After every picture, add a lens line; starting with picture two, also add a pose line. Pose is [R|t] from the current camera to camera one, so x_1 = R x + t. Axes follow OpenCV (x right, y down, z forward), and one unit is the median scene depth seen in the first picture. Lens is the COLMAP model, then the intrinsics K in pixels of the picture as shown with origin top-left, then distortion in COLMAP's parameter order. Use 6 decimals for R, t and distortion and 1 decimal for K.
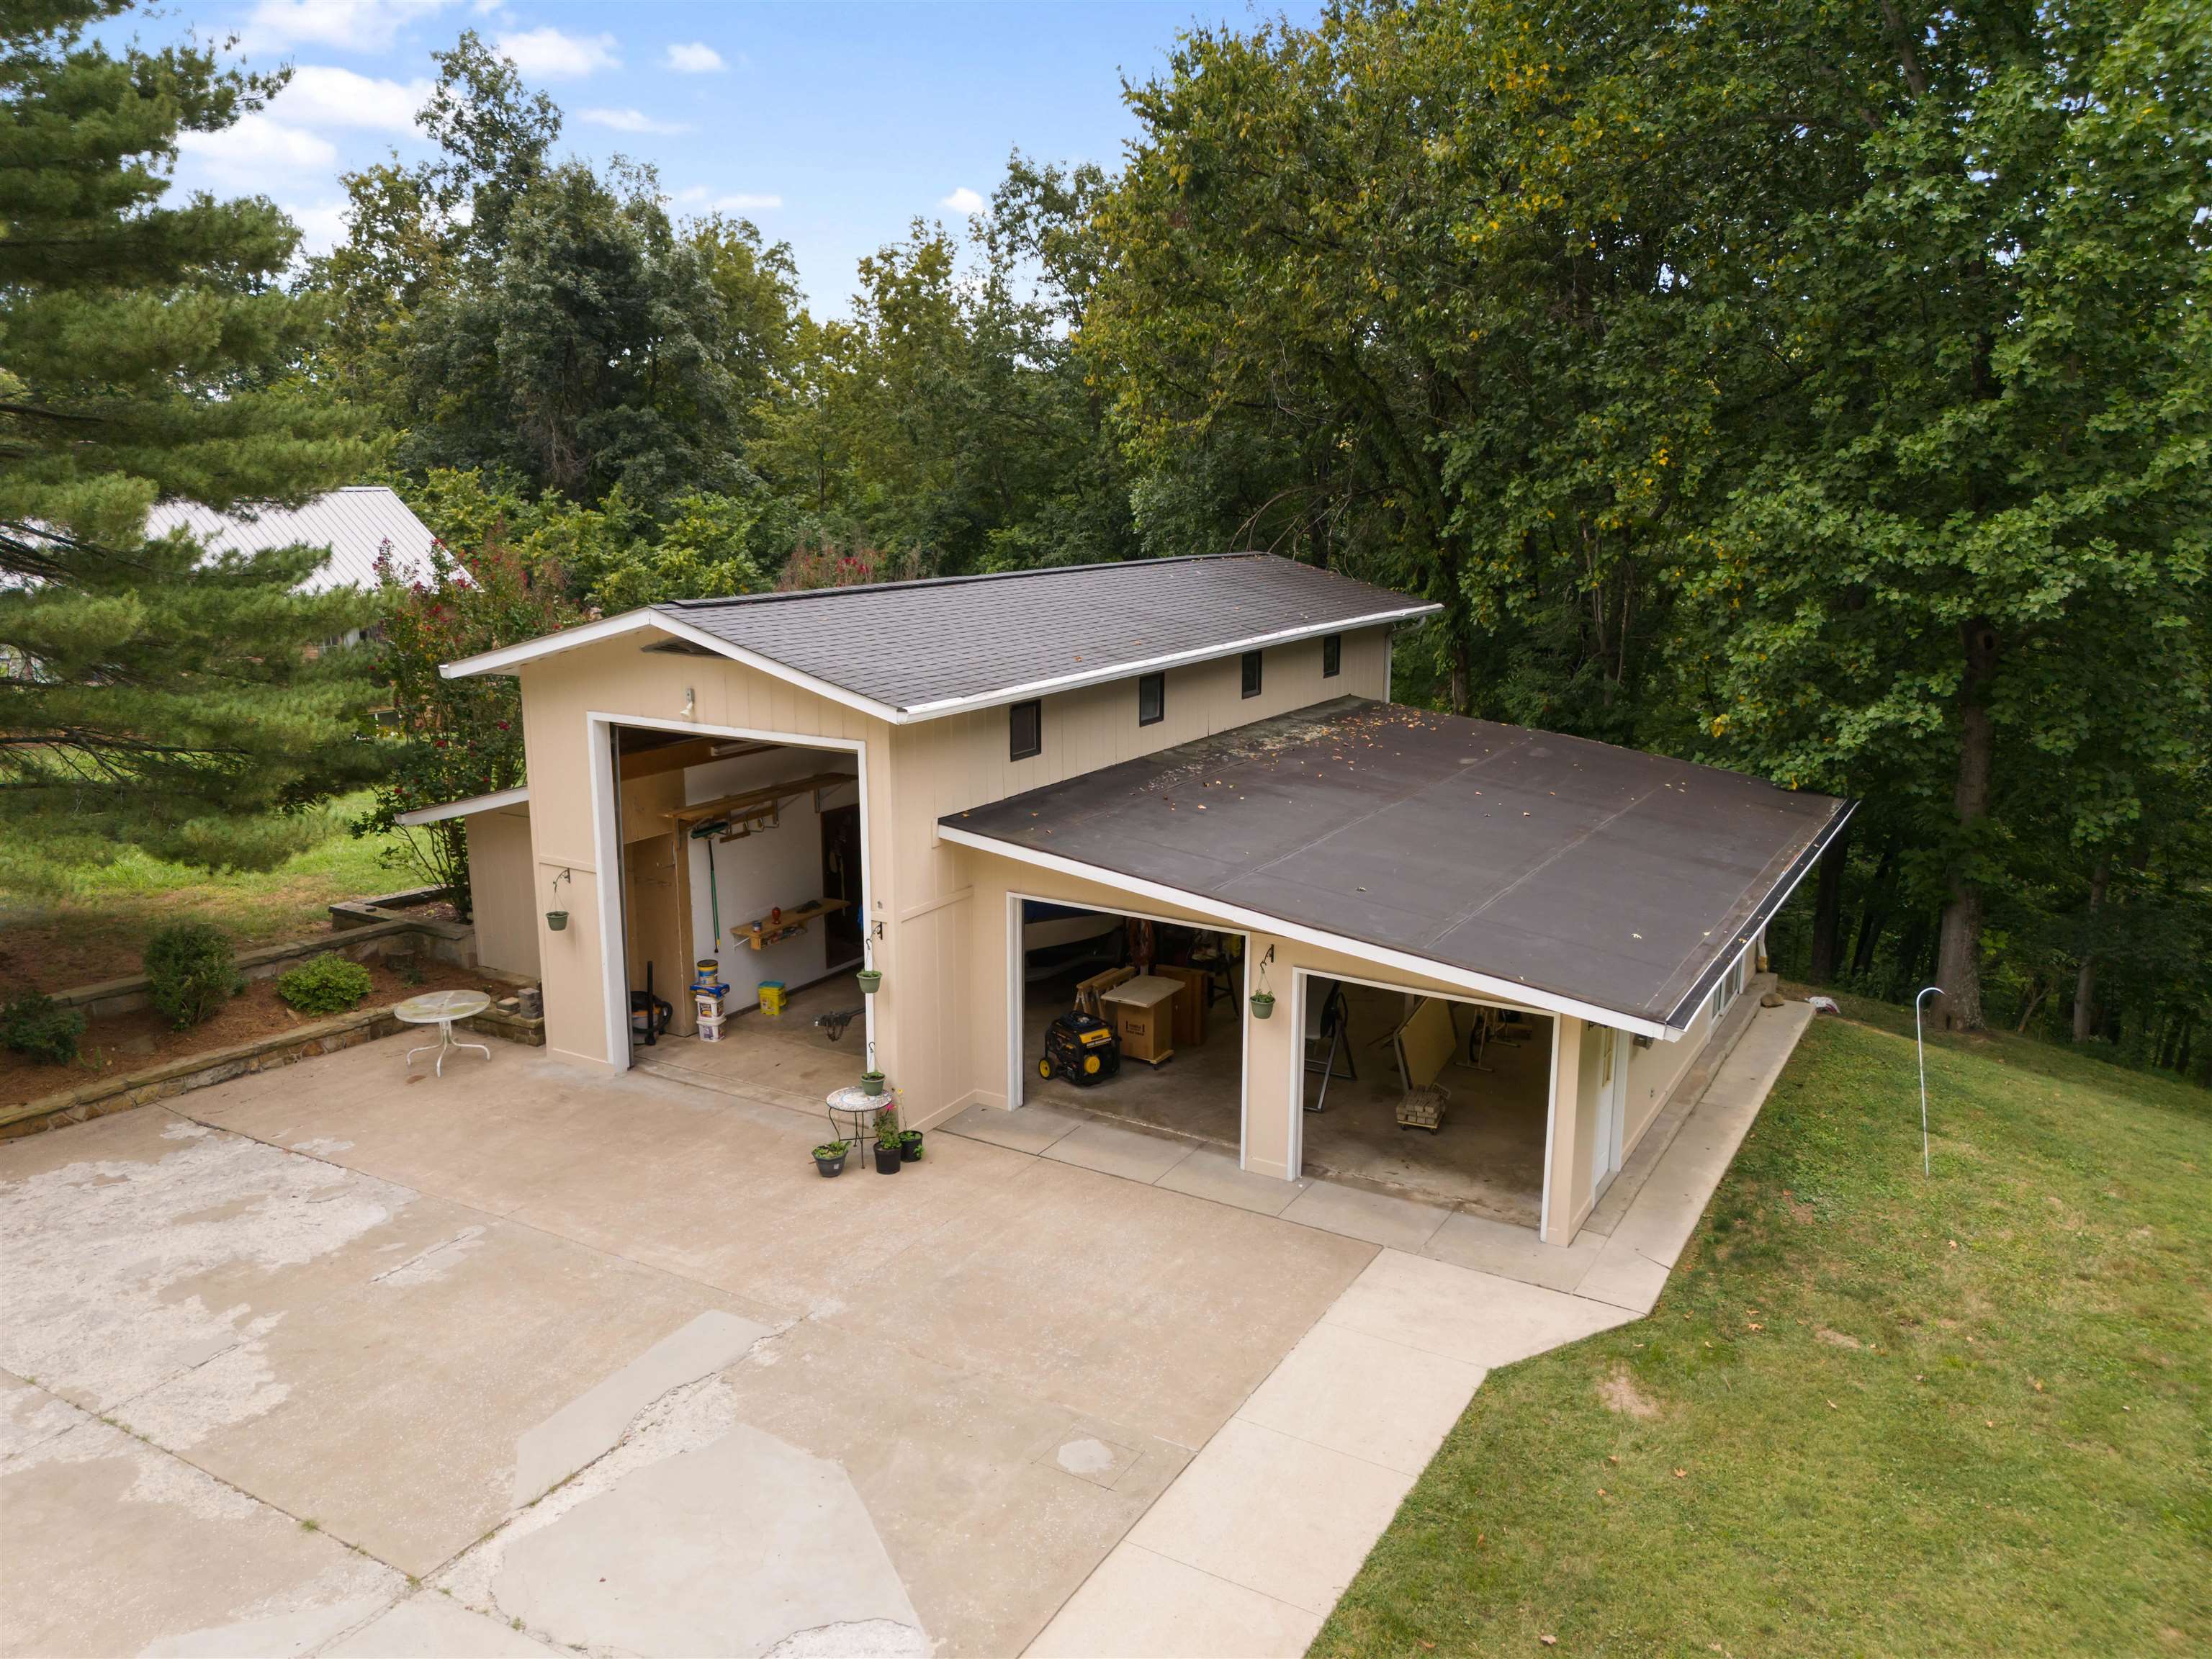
lens RADIAL K [[1627.1, 0, 1106.0], [0, 1627.1, 829.5], [0, 0, 1]] dist [0.049547, -0.023847]
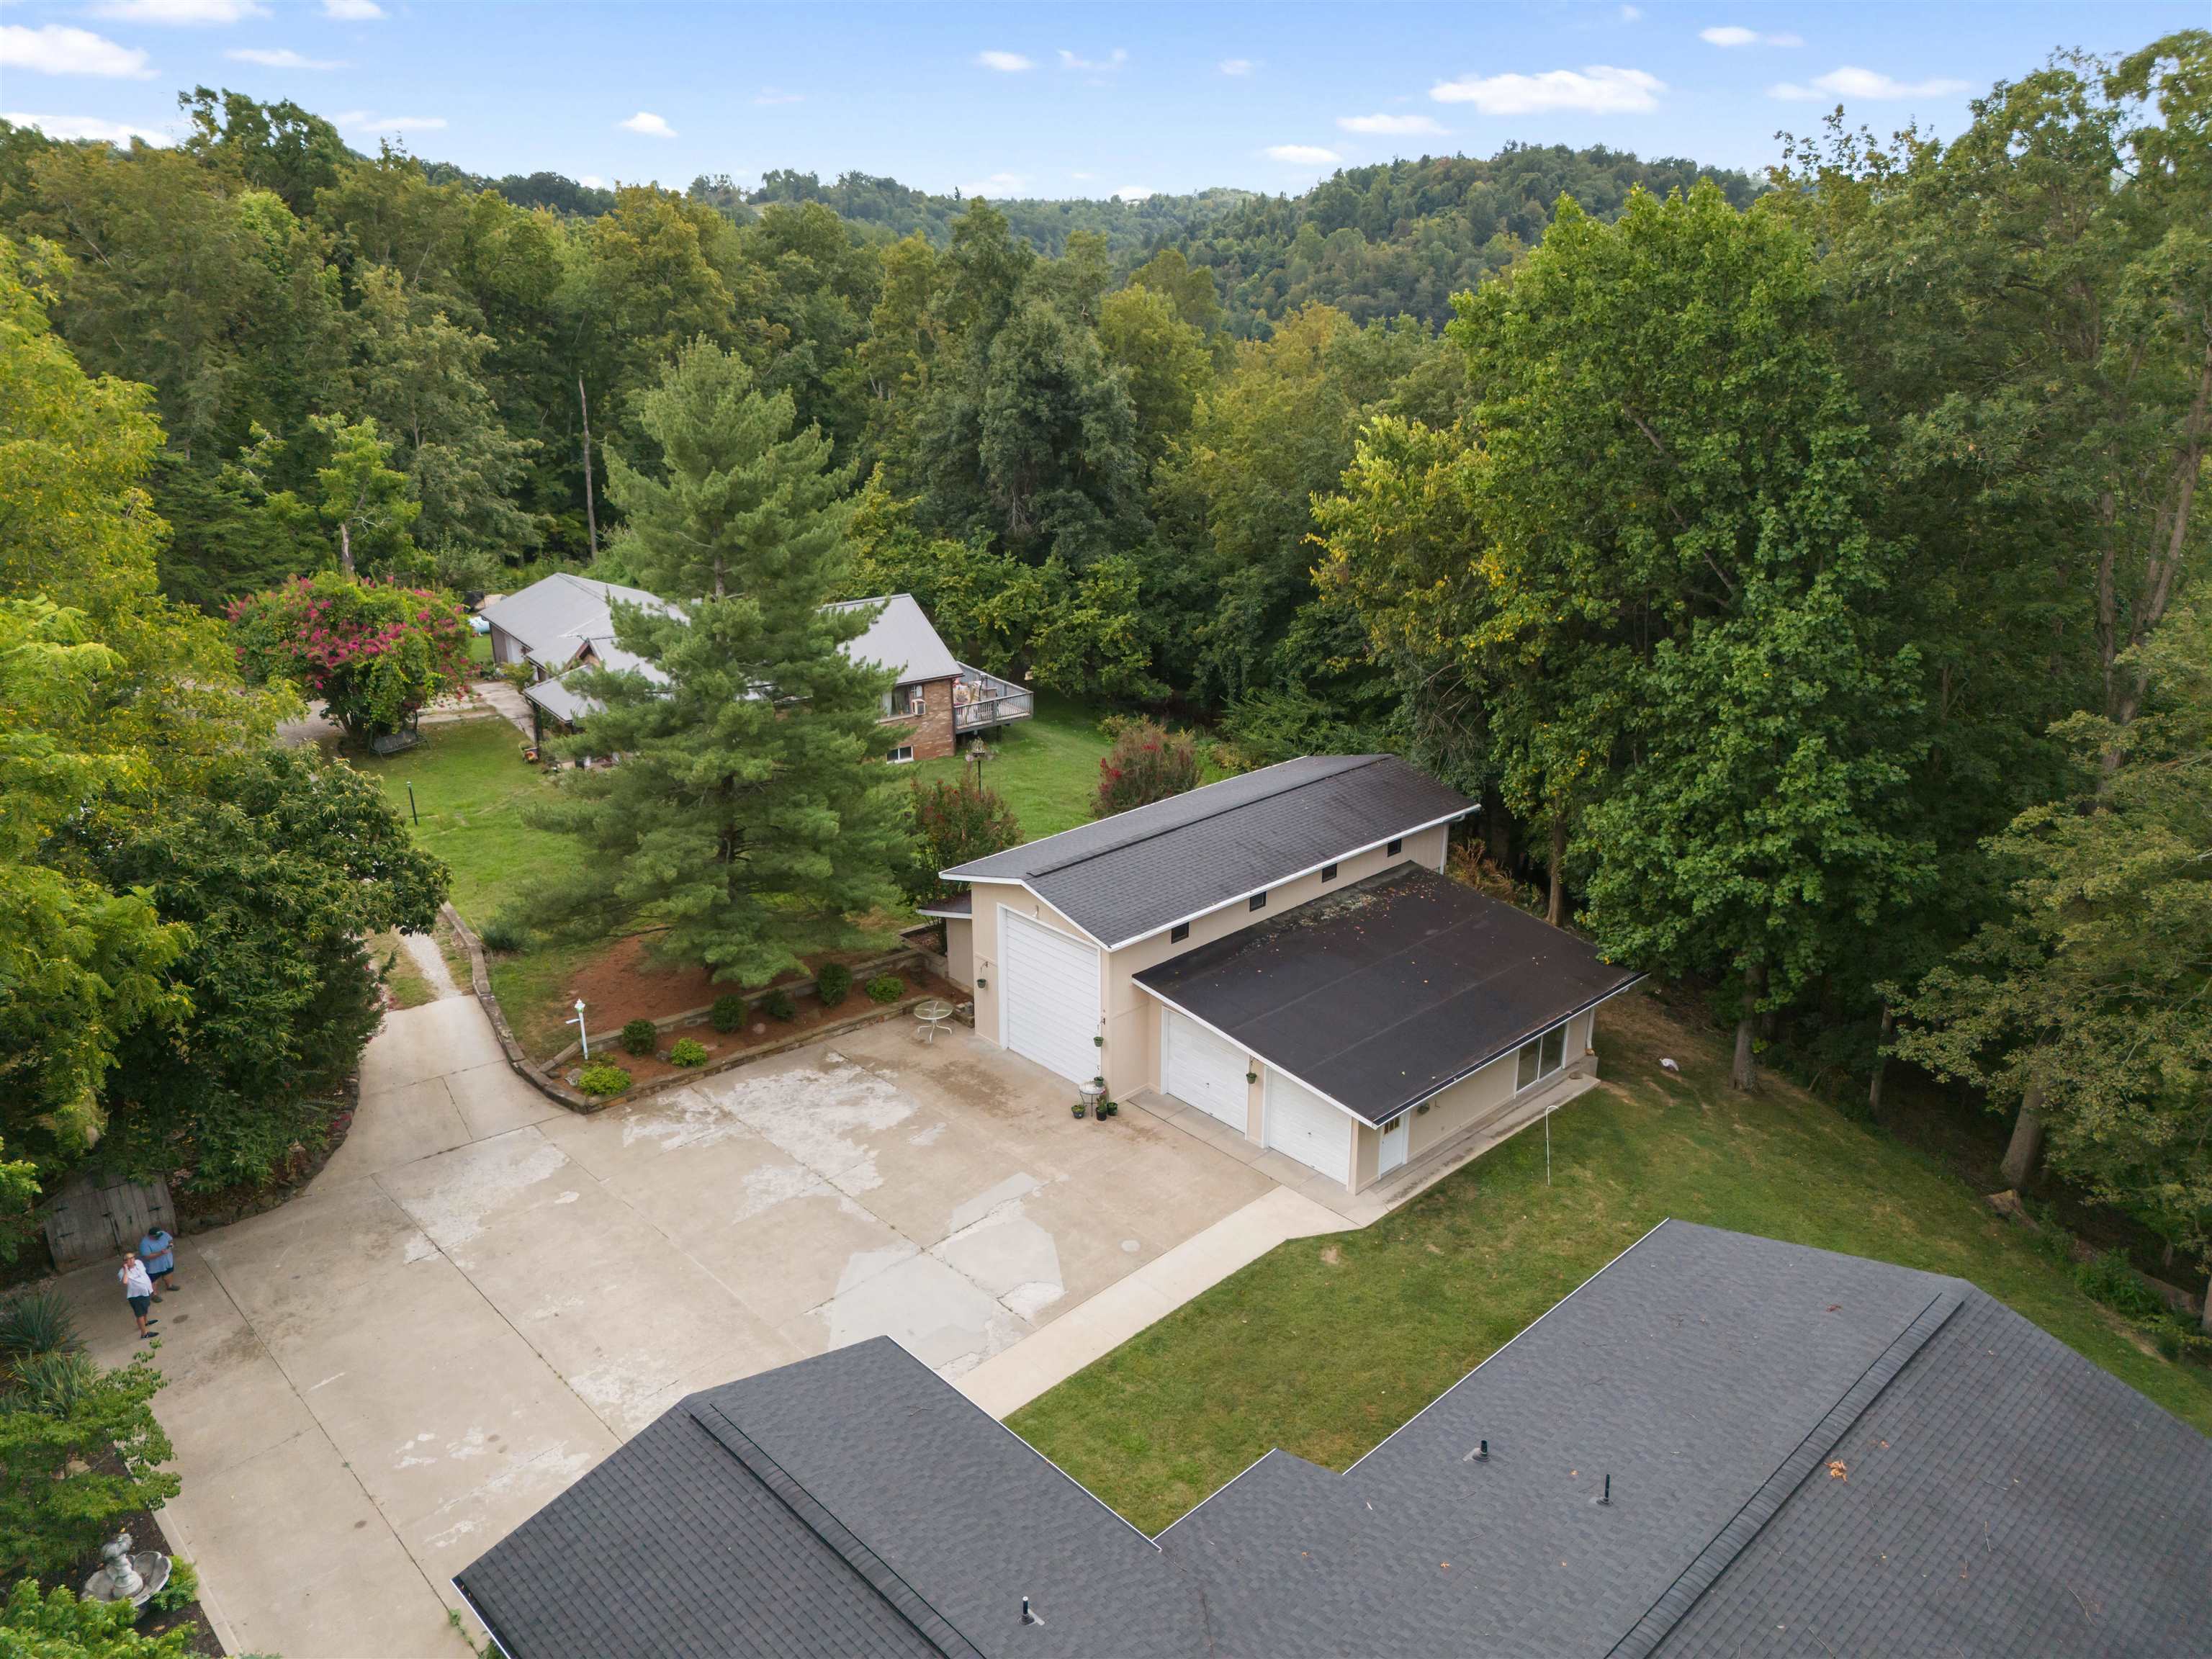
lens RADIAL K [[1627.1, 0, 1106.0], [0, 1627.1, 829.5], [0, 0, 1]] dist [0.049547, -0.023847]
pose [[0.960488, 0.092350, -0.262553, 0.452224], [-0.054169, 0.987334, 0.149119, -0.557102], [0.272999, -0.129005, 0.953325, -1.205843]]
